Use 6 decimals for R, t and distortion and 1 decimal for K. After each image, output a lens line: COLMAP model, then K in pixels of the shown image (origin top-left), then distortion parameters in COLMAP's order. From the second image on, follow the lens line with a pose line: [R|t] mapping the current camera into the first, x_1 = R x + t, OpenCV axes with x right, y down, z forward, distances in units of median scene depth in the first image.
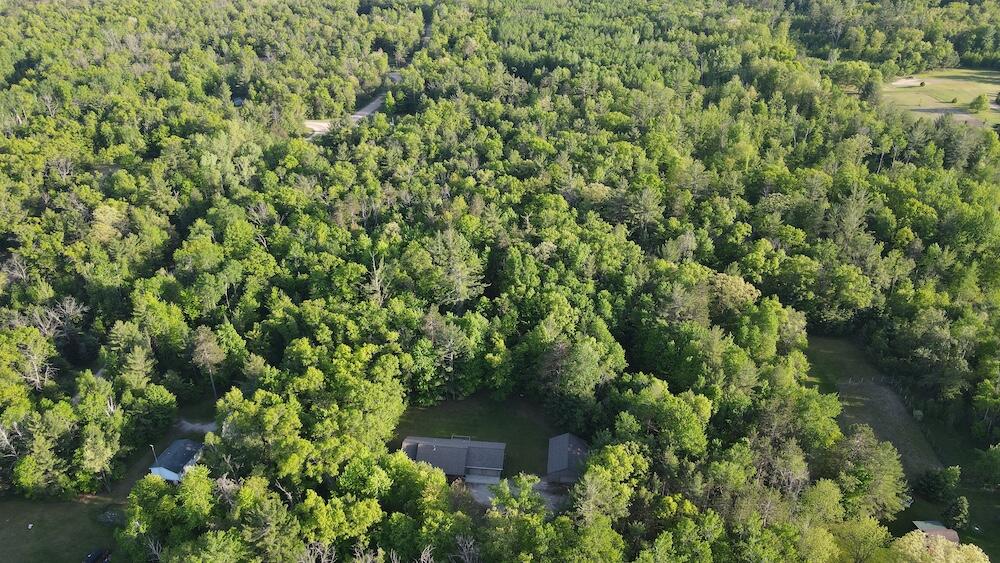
lens RADIAL K [[725.6, 0, 502.4], [0, 725.6, 284.6], [0, 0, 1]] dist [0.000532, 0.031473]
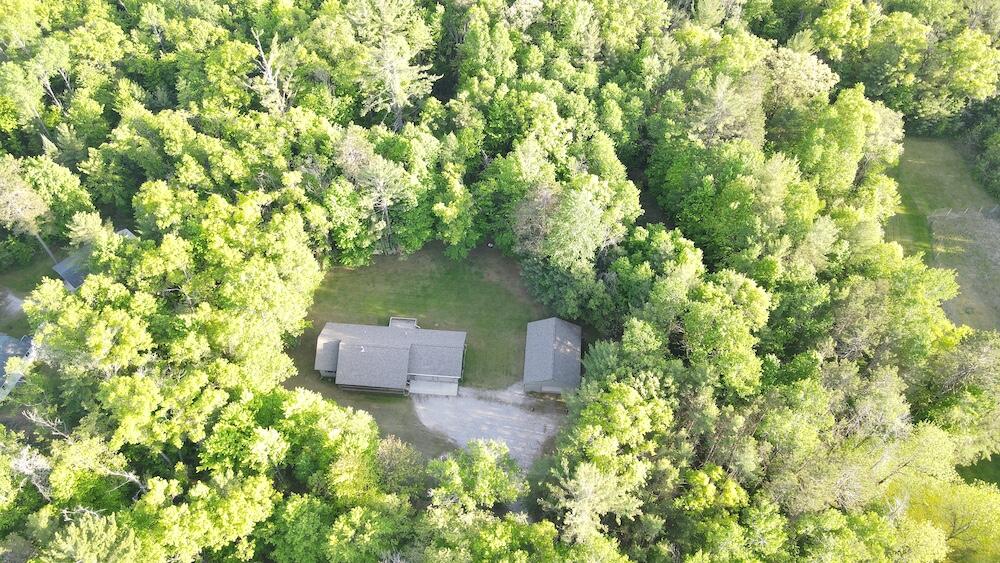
lens RADIAL K [[725.6, 0, 502.4], [0, 725.6, 284.6], [0, 0, 1]] dist [0.000532, 0.031473]
pose [[0.999776, -0.017298, 0.012188, 0.029941], [0.011102, 0.919117, 0.393828, -0.094797], [-0.018015, -0.393604, 0.919104, 0.336134]]
